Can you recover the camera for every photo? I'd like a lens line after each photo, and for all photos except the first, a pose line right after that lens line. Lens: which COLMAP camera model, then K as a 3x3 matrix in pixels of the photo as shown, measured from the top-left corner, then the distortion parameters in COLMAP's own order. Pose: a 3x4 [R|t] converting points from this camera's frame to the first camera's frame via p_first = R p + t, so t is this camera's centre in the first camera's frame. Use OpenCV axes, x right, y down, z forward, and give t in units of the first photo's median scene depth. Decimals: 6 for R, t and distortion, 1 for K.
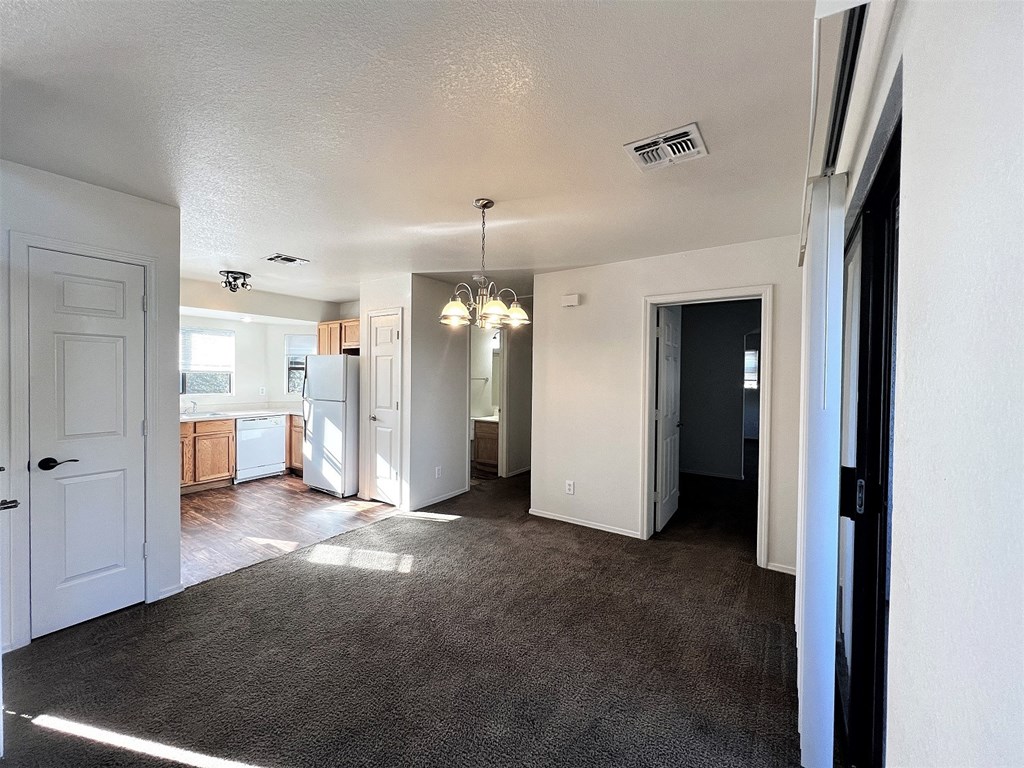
lens RADIAL K [[410.0, 0, 509.9], [0, 410.0, 382.4], [0, 0, 1]] dist [-0.002007, -0.000222]
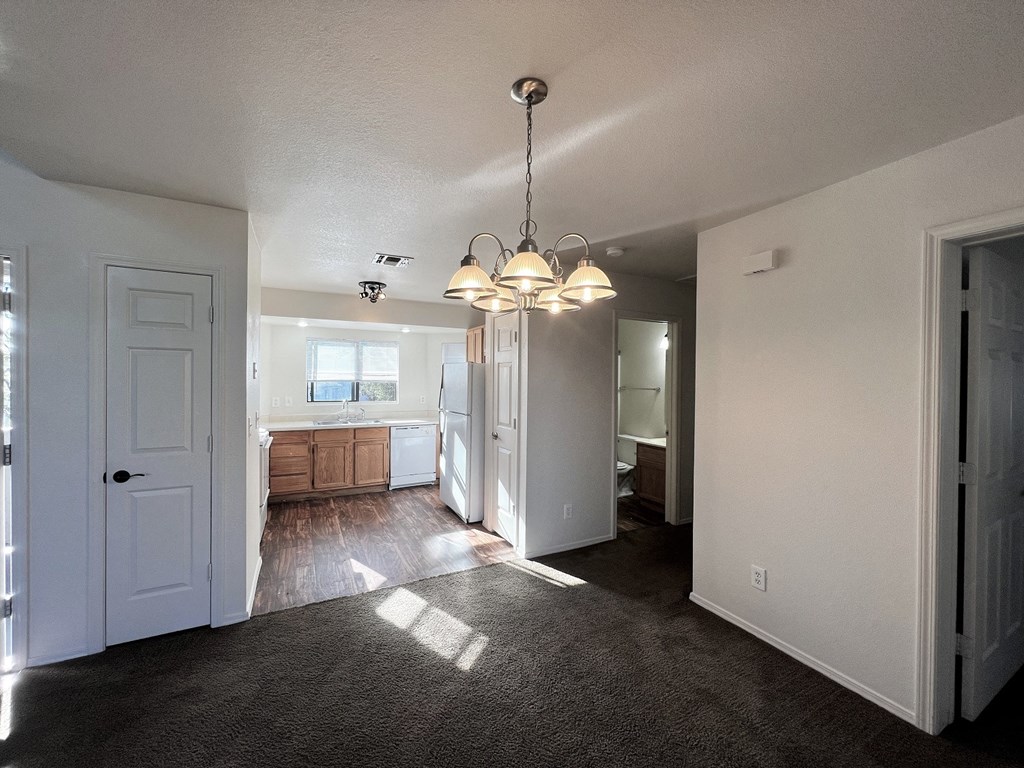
lens RADIAL K [[410.0, 0, 509.9], [0, 410.0, 382.4], [0, 0, 1]] dist [-0.002007, -0.000222]
pose [[0.878499, 0.000457, -0.477744, 0.104614], [-0.006989, 0.999905, -0.011896, -0.015094], [0.477693, 0.013790, 0.878419, 0.280780]]
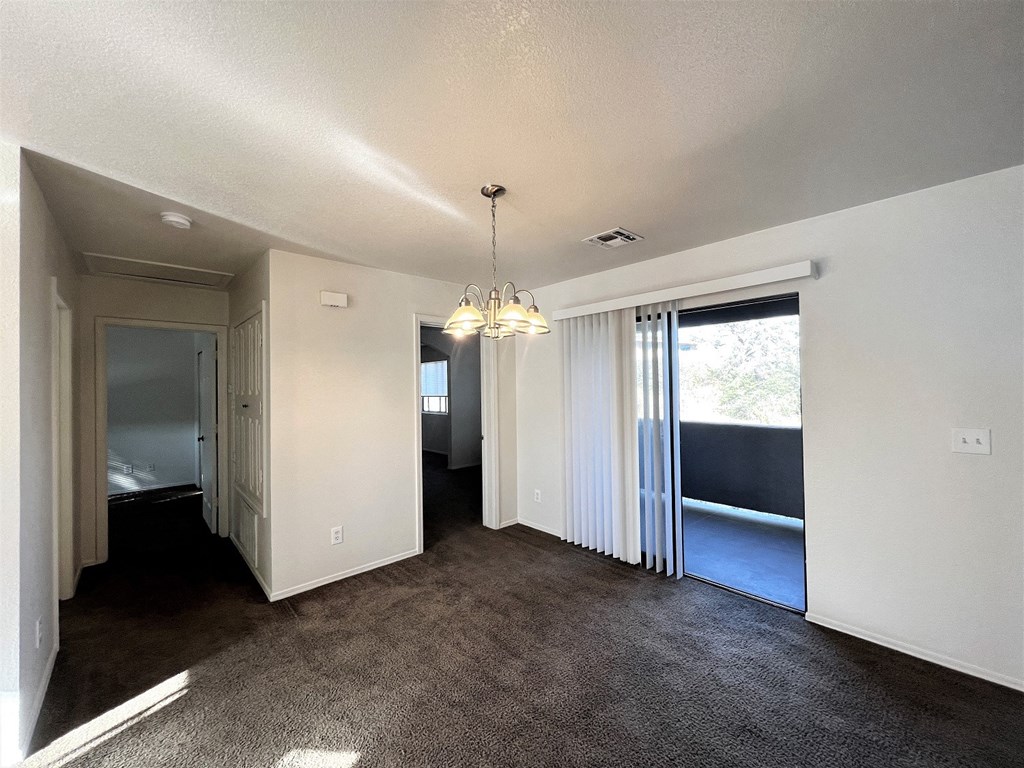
lens RADIAL K [[410.0, 0, 509.9], [0, 410.0, 382.4], [0, 0, 1]] dist [-0.002007, -0.000222]
pose [[0.231184, -0.003406, 0.972904, -0.499414], [0.033015, 0.999445, -0.004346, -0.021561], [-0.972350, 0.033125, 0.231168, 0.446267]]
